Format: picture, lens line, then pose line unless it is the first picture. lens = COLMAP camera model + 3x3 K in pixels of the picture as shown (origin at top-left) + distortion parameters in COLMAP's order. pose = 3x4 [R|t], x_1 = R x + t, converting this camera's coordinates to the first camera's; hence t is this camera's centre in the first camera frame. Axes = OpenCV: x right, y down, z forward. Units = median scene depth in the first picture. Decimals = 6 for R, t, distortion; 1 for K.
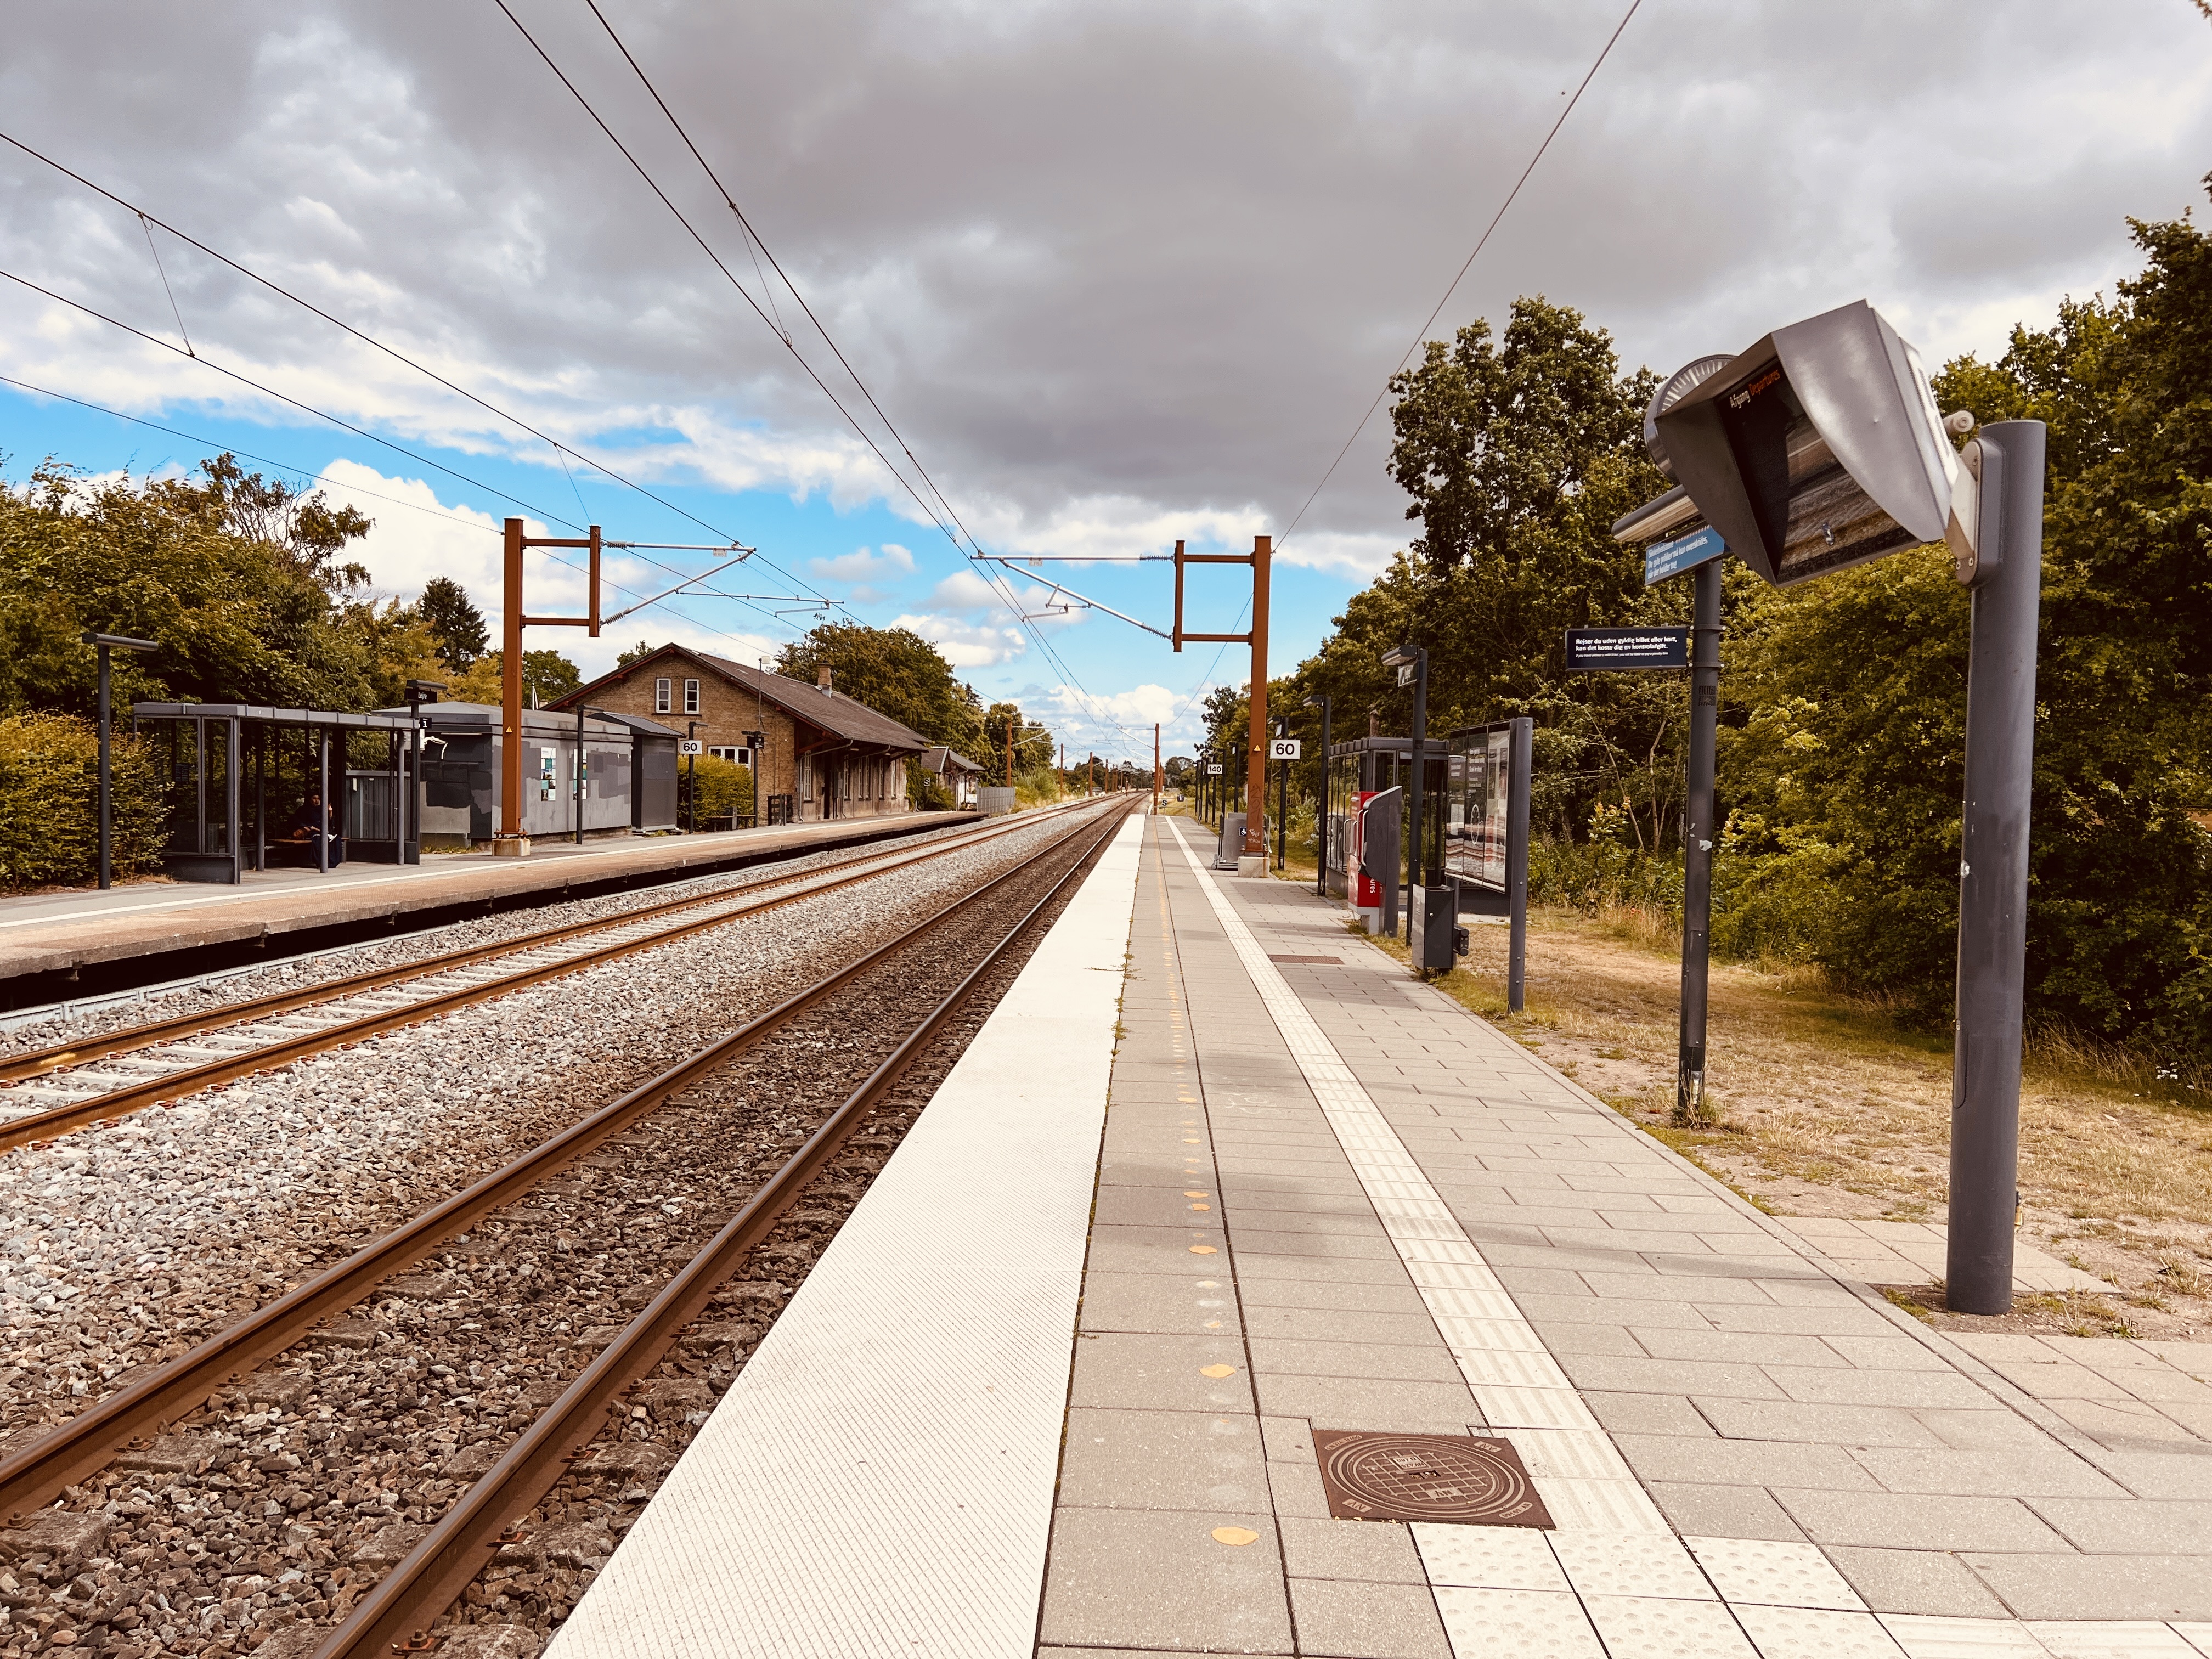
lens RADIAL K [[1626.4, 0, 1110.0], [0, 1626.4, 817.1], [0, 0, 1]] dist [0.043852, -0.000987]
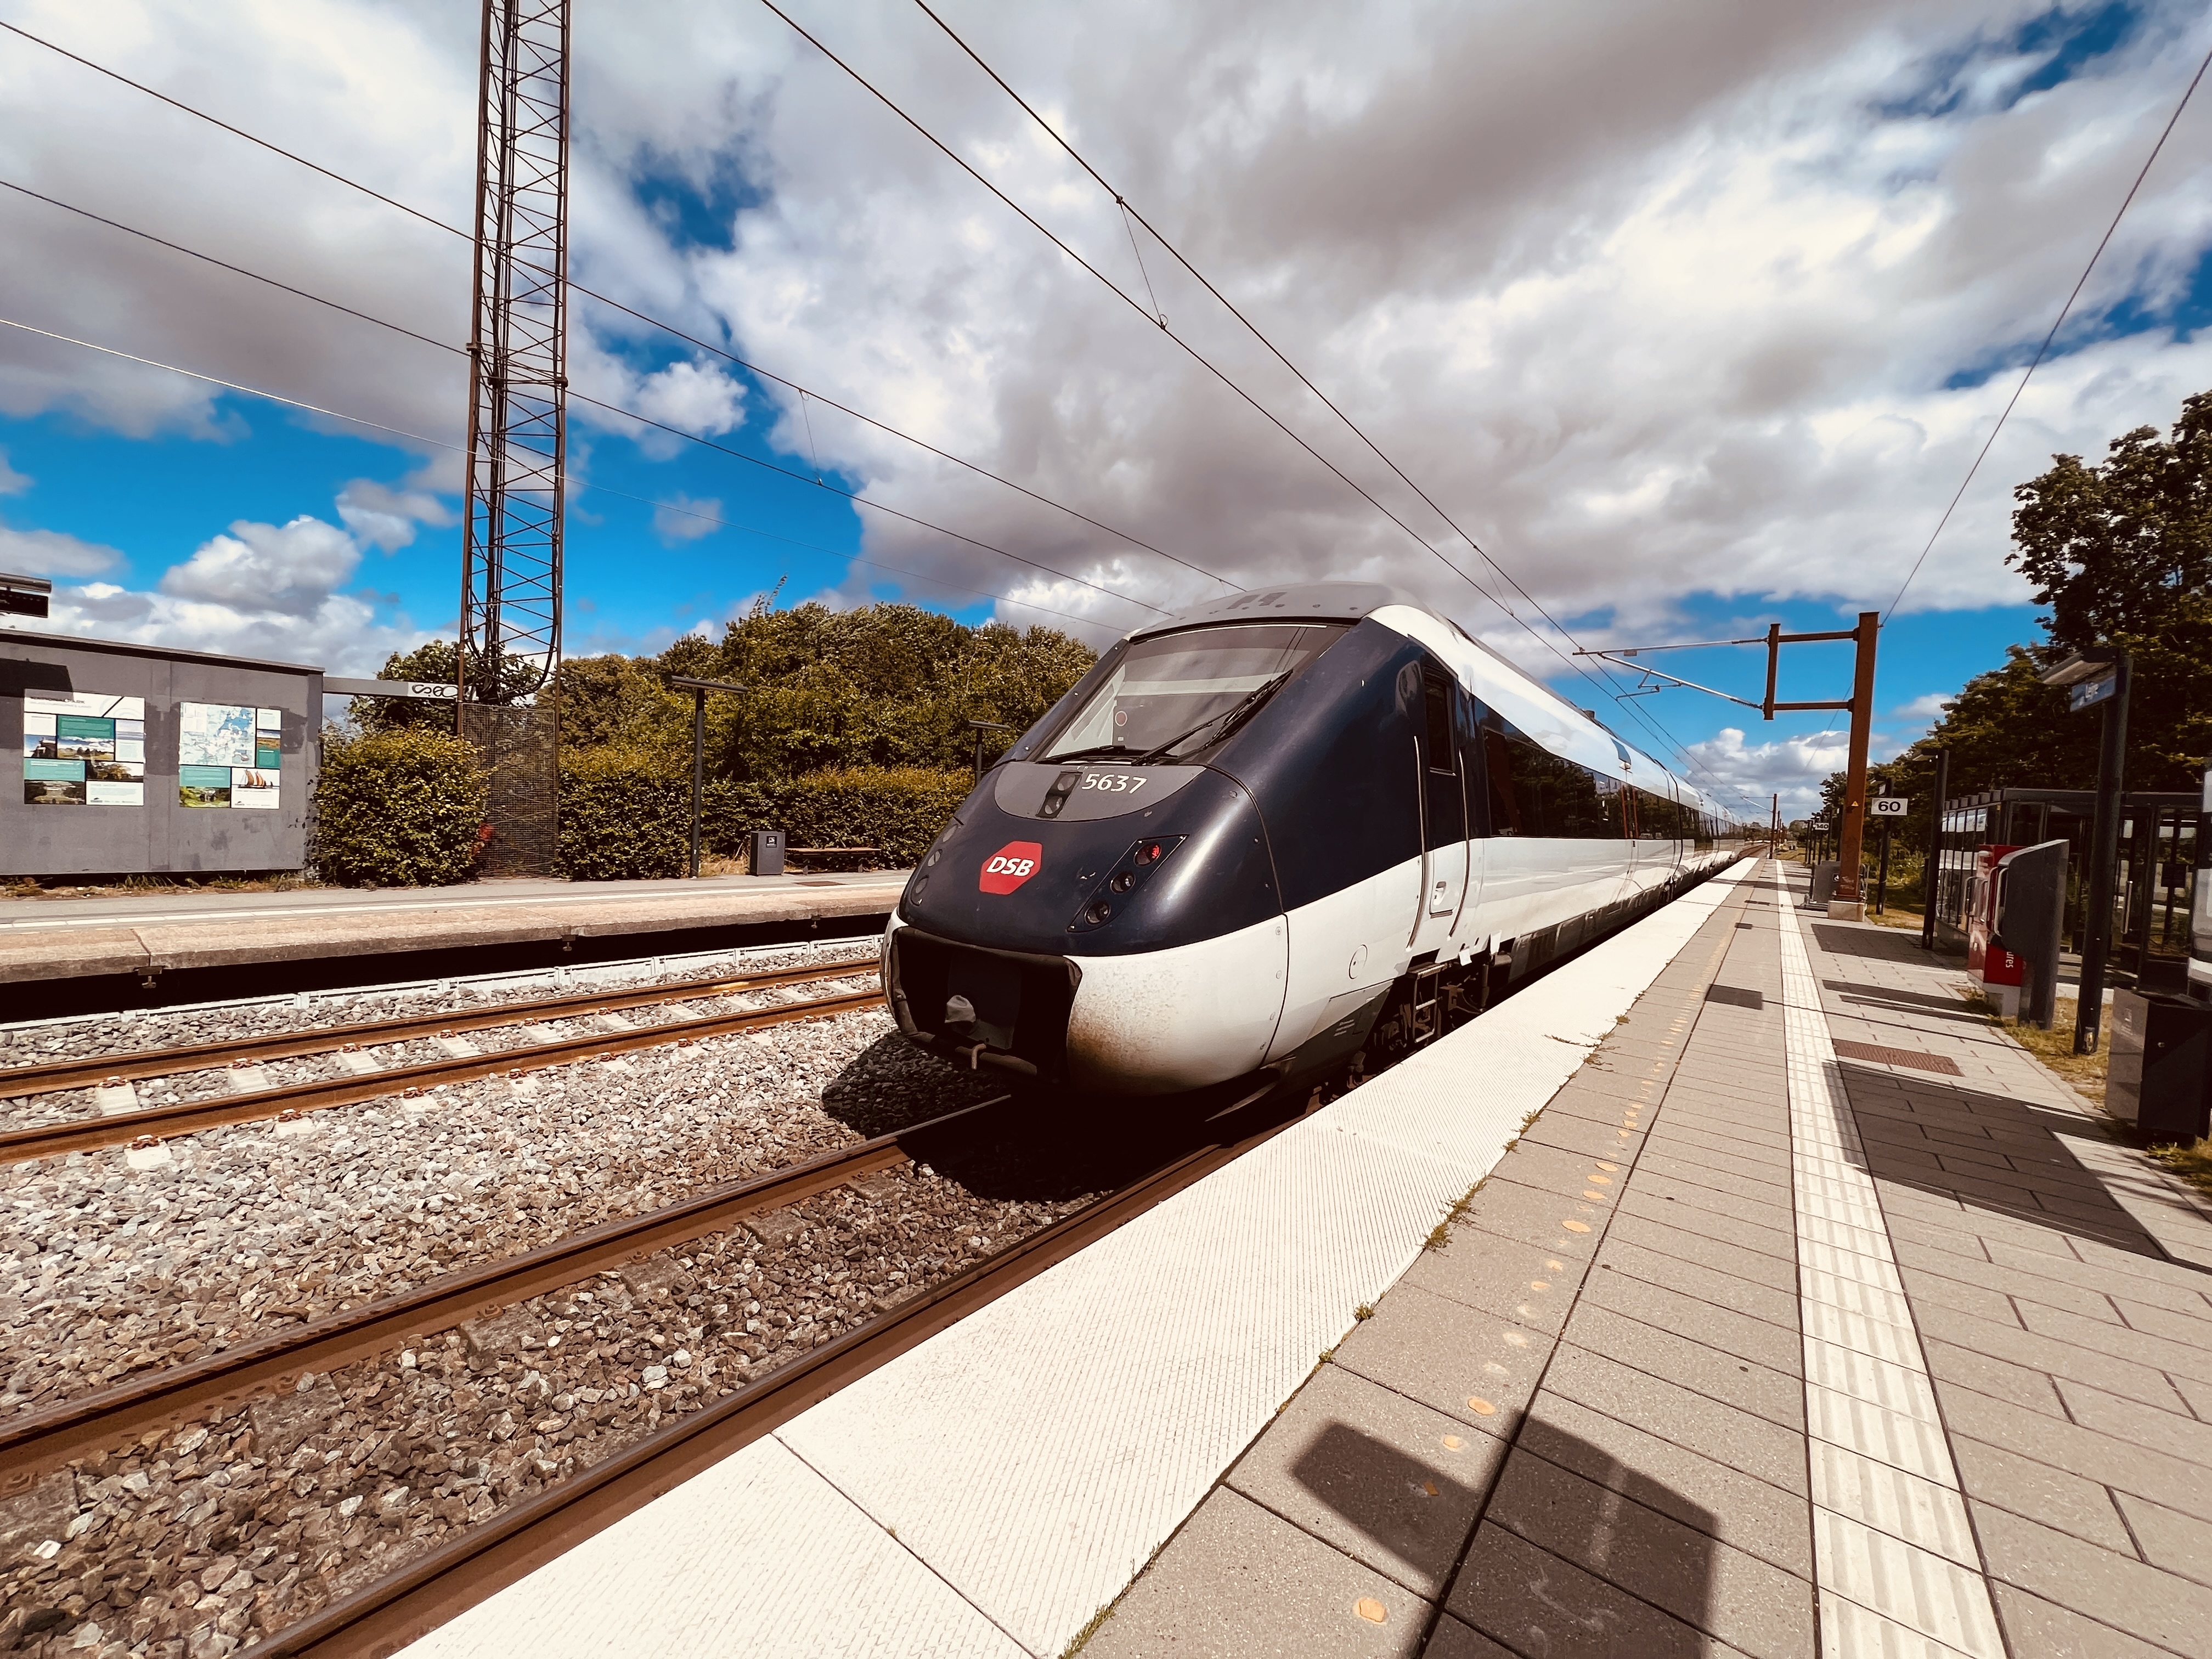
lens RADIAL K [[881.5, 0, 1096.6], [0, 881.5, 830.8], [0, 0, 1]] dist [-0.001797, -0.000438]
pose [[0.807192, 0.036967, -0.589131, 0.027762], [-0.044806, 0.998995, 0.001294, -0.001732], [0.588586, 0.025352, 0.808037, 0.213021]]
